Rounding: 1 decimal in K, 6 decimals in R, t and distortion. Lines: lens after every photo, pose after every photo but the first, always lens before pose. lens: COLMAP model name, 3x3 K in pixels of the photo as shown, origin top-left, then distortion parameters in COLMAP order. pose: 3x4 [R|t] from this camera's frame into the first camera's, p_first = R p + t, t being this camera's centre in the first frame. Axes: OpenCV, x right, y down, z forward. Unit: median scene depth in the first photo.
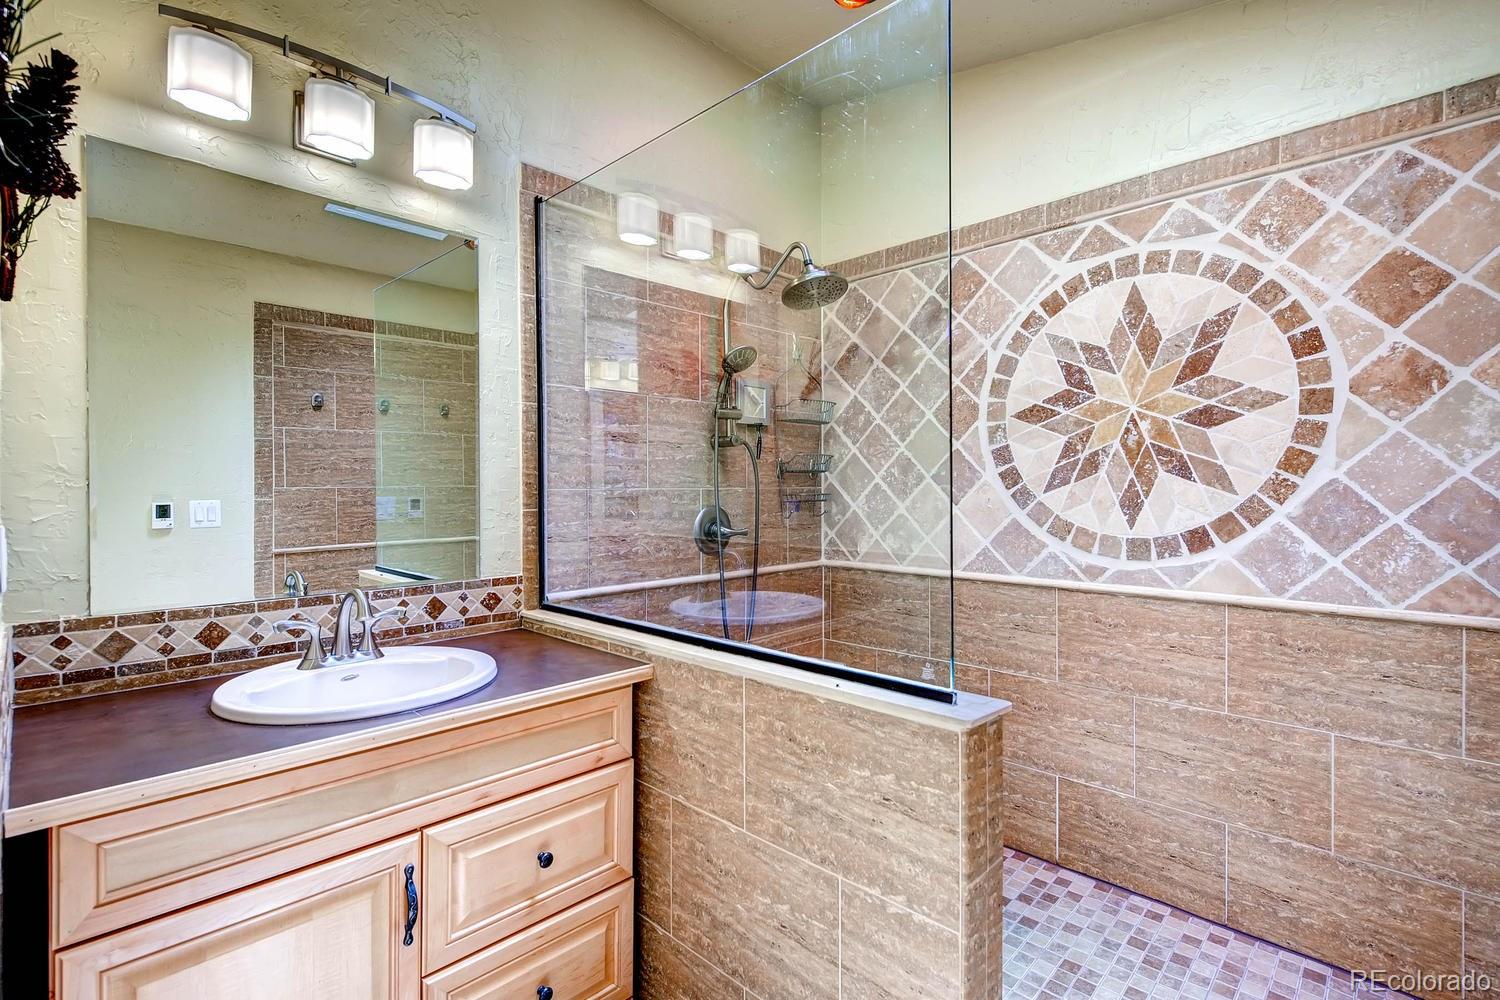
lens RADIAL K [[704.8, 0, 739.7], [0, 704.8, 494.0], [0, 0, 1]] dist [0.007410, -0.002106]
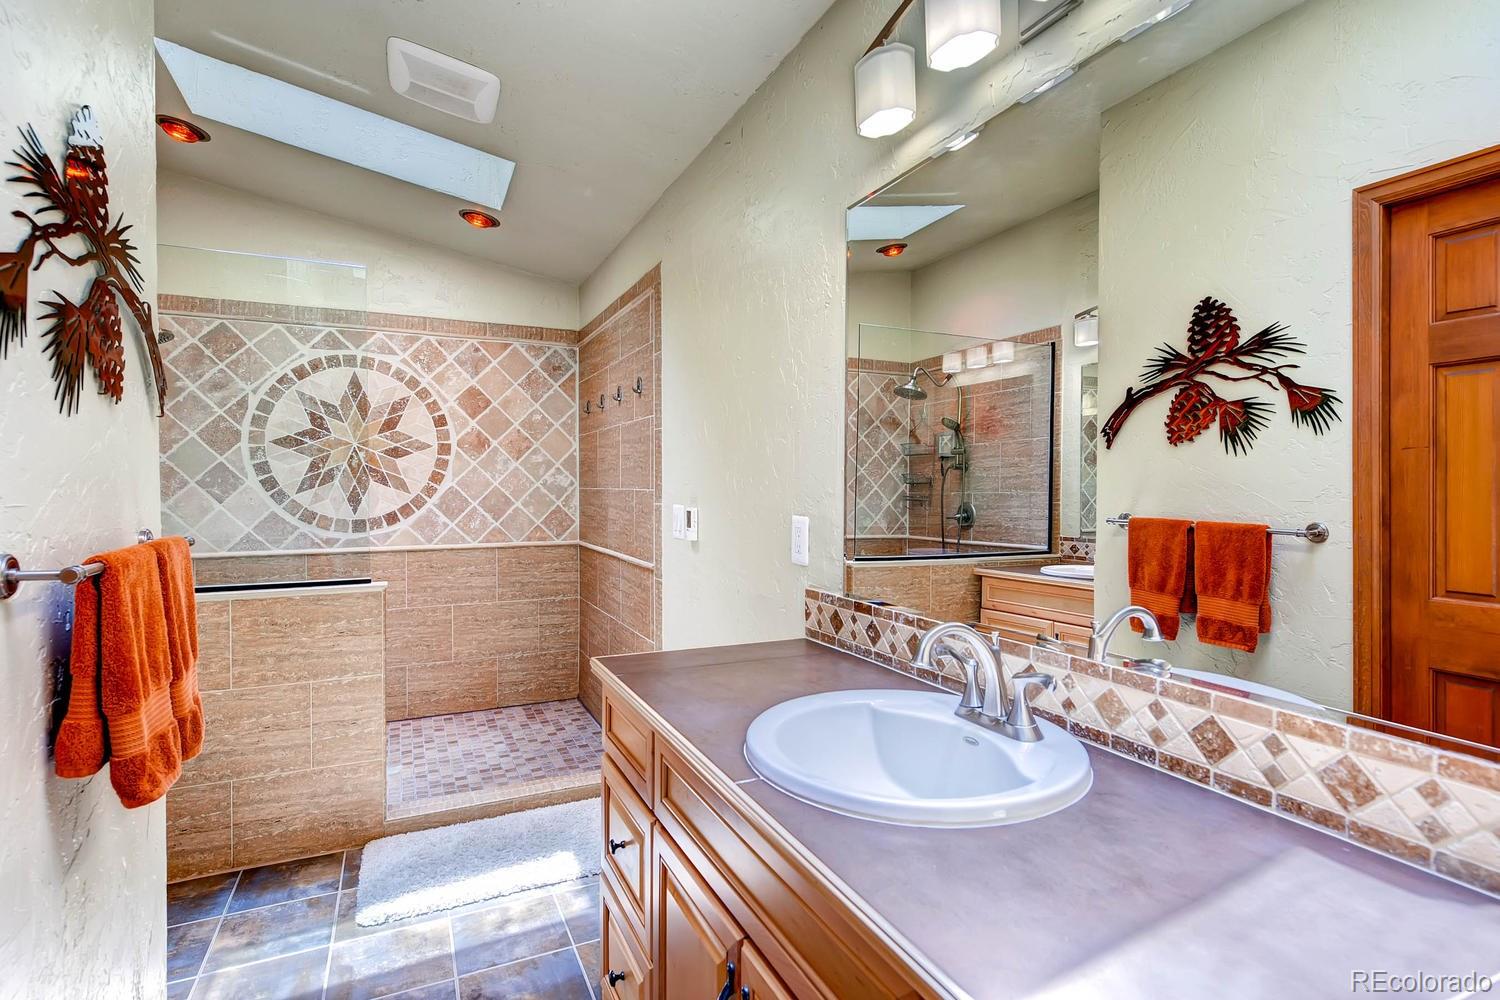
lens RADIAL K [[704.8, 0, 735.8], [0, 704.8, 500.1], [0, 0, 1]] dist [0.007410, -0.002106]
pose [[0.351294, -0.013054, 0.936174, -0.752484], [0.010089, 0.999898, 0.010156, 0.007035], [-0.936211, 0.005877, 0.351389, -0.488266]]
